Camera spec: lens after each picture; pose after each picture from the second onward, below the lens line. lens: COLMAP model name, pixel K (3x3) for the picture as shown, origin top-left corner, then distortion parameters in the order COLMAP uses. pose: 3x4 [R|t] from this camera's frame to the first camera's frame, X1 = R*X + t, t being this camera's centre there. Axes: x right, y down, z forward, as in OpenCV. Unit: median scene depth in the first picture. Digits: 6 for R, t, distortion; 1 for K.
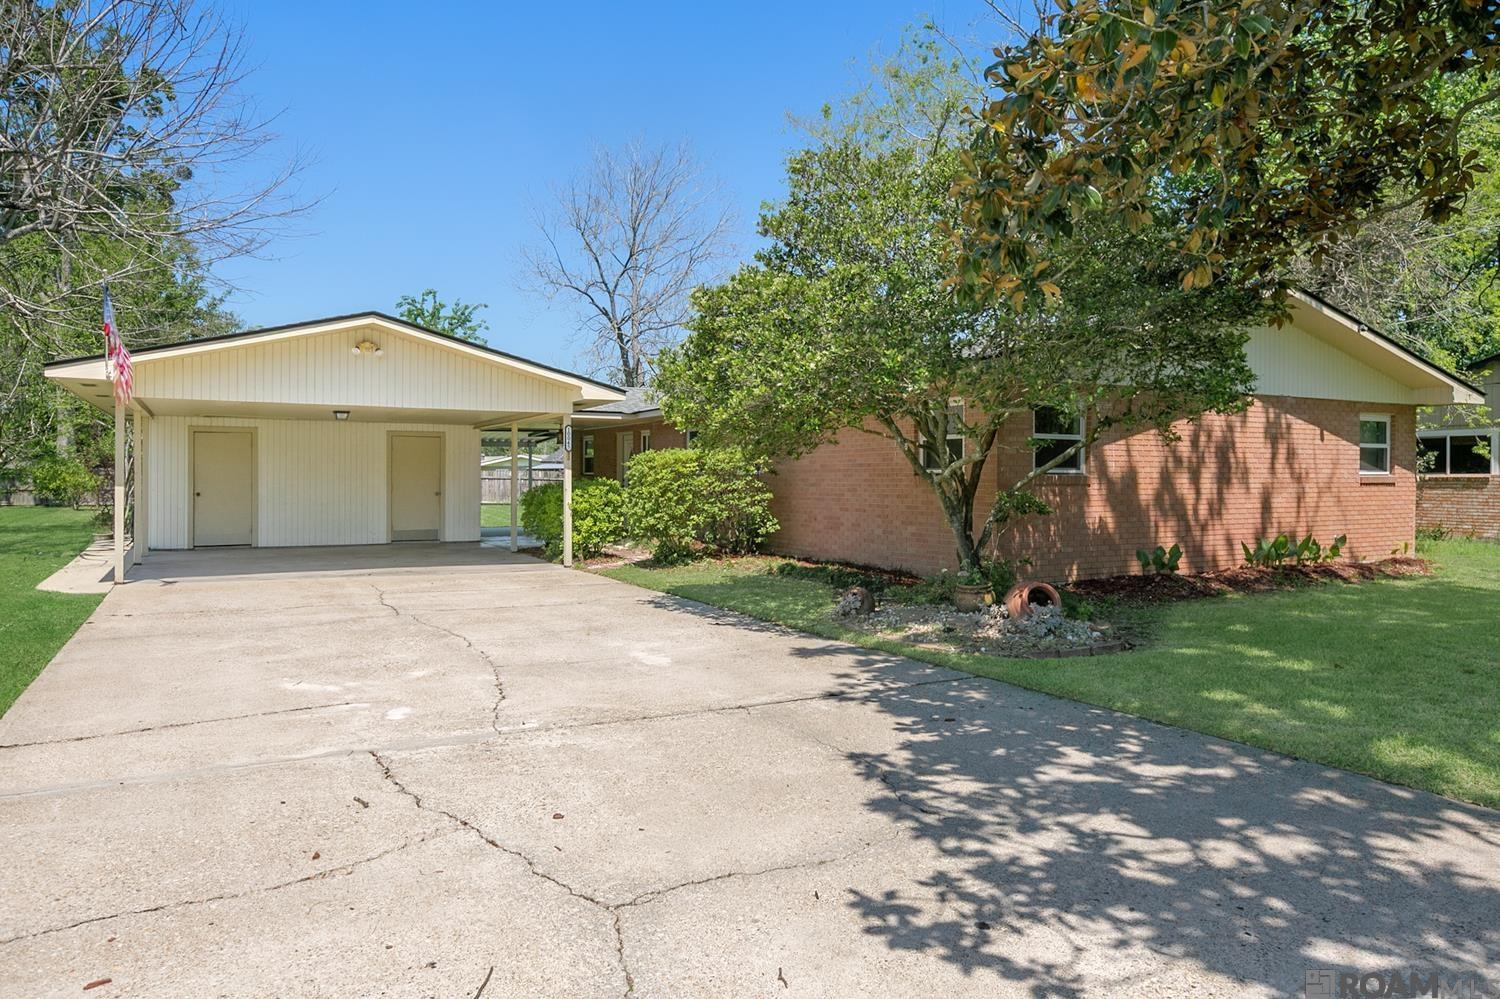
lens RADIAL K [[998.3, 0, 753.8], [0, 998.3, 456.2], [0, 0, 1]] dist [-0.001240, 0.002449]
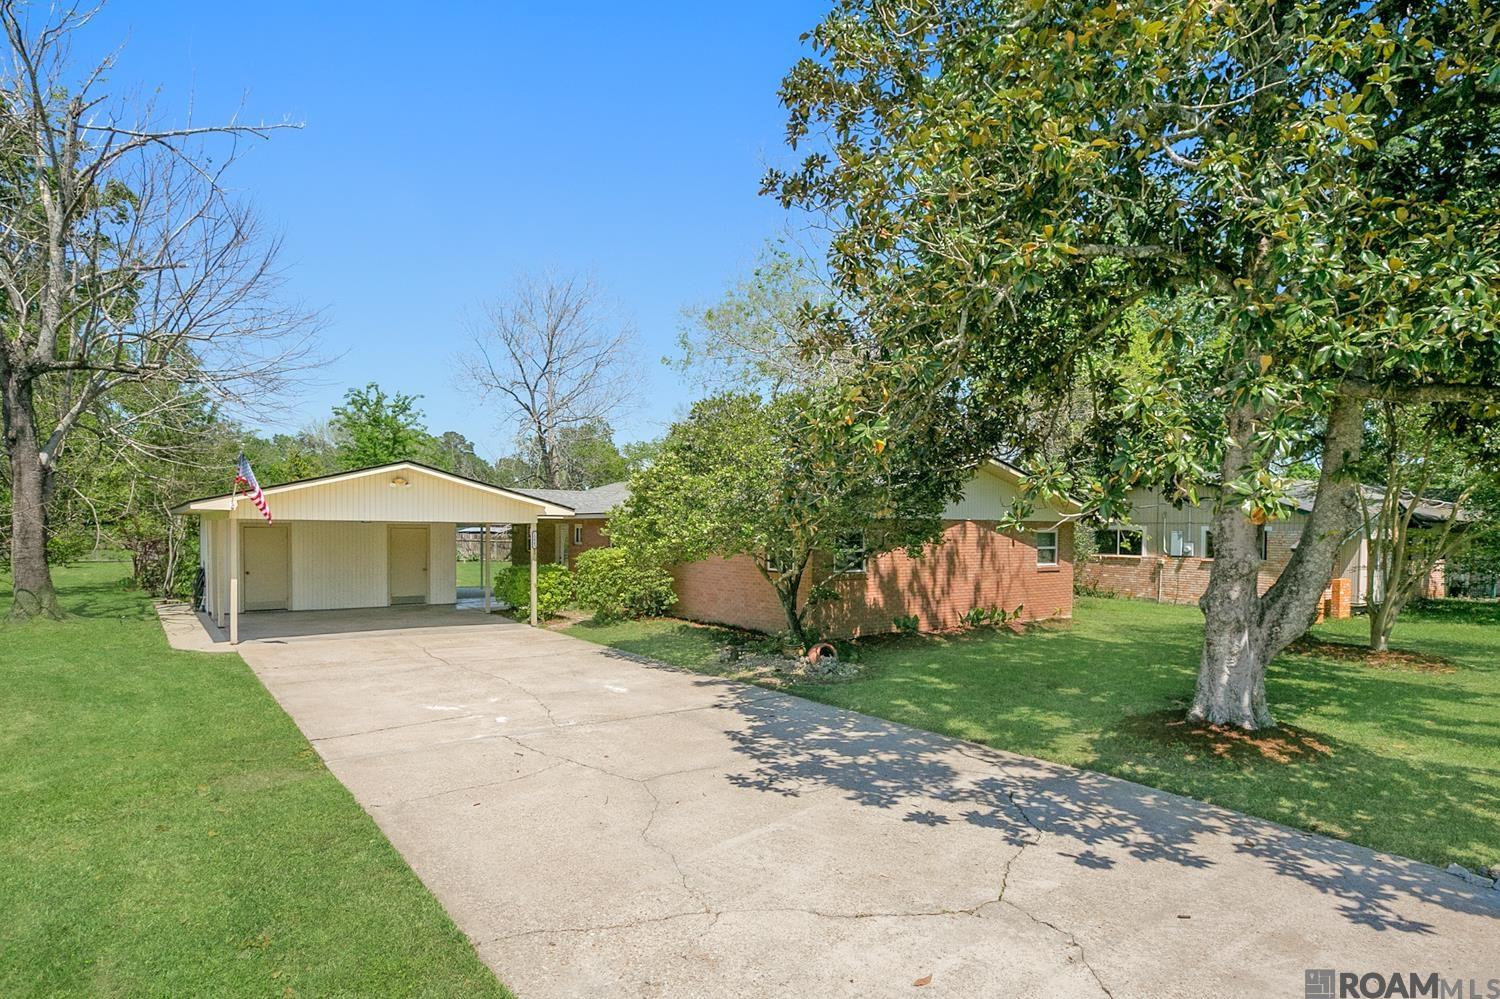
lens RADIAL K [[836.7, 0, 748.9], [0, 836.7, 563.6], [0, 0, 1]] dist [0.000857, 0.000107]
pose [[0.991921, -0.000020, 0.126857, -0.041584], [-0.007796, 0.998100, 0.061115, -0.090009], [-0.126617, -0.061611, 0.990037, -0.394142]]
